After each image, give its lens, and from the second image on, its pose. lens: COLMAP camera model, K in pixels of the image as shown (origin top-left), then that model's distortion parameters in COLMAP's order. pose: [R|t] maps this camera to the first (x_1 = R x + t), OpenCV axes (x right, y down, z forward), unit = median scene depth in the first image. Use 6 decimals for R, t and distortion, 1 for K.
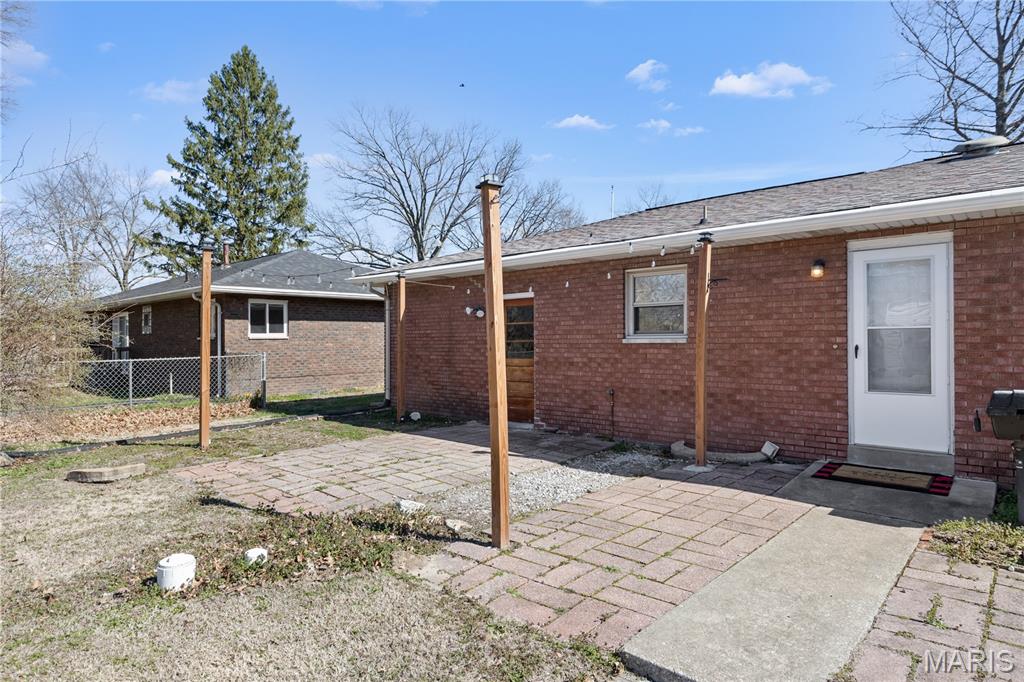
lens RADIAL K [[586.2, 0, 509.7], [0, 586.2, 339.6], [0, 0, 1]] dist [-0.004665, -0.000542]
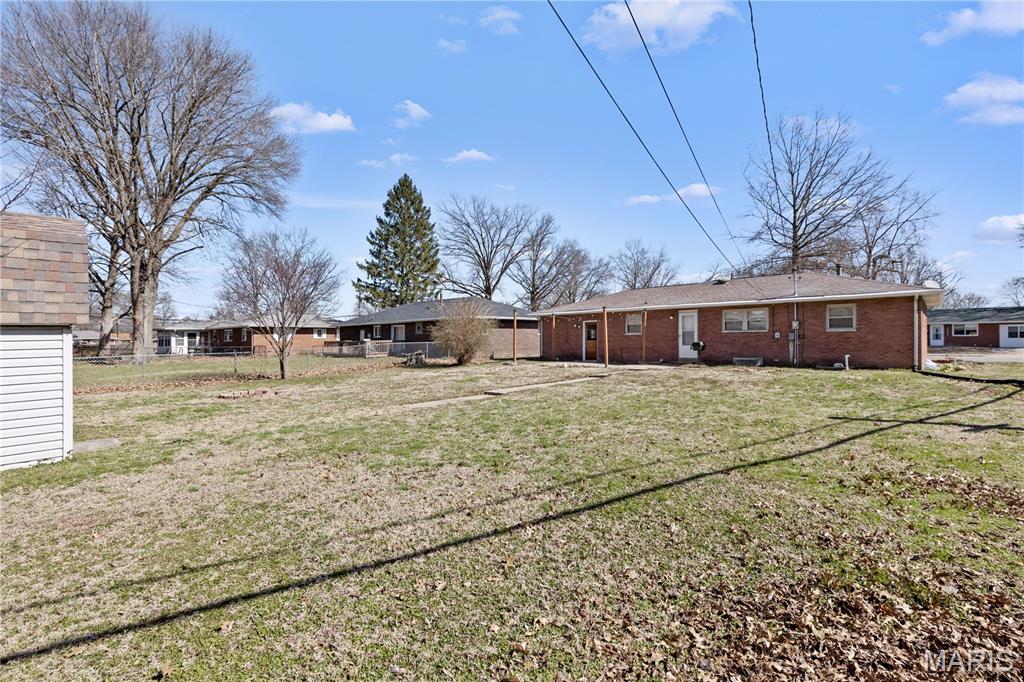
lens RADIAL K [[472.7, 0, 514.7], [0, 472.7, 342.1], [0, 0, 1]] dist [0.001039, -0.000491]
pose [[0.999875, -0.005713, -0.014752, -0.177470], [0.005770, 0.999976, 0.003848, 0.013661], [0.014730, -0.003932, 0.999884, -0.775099]]
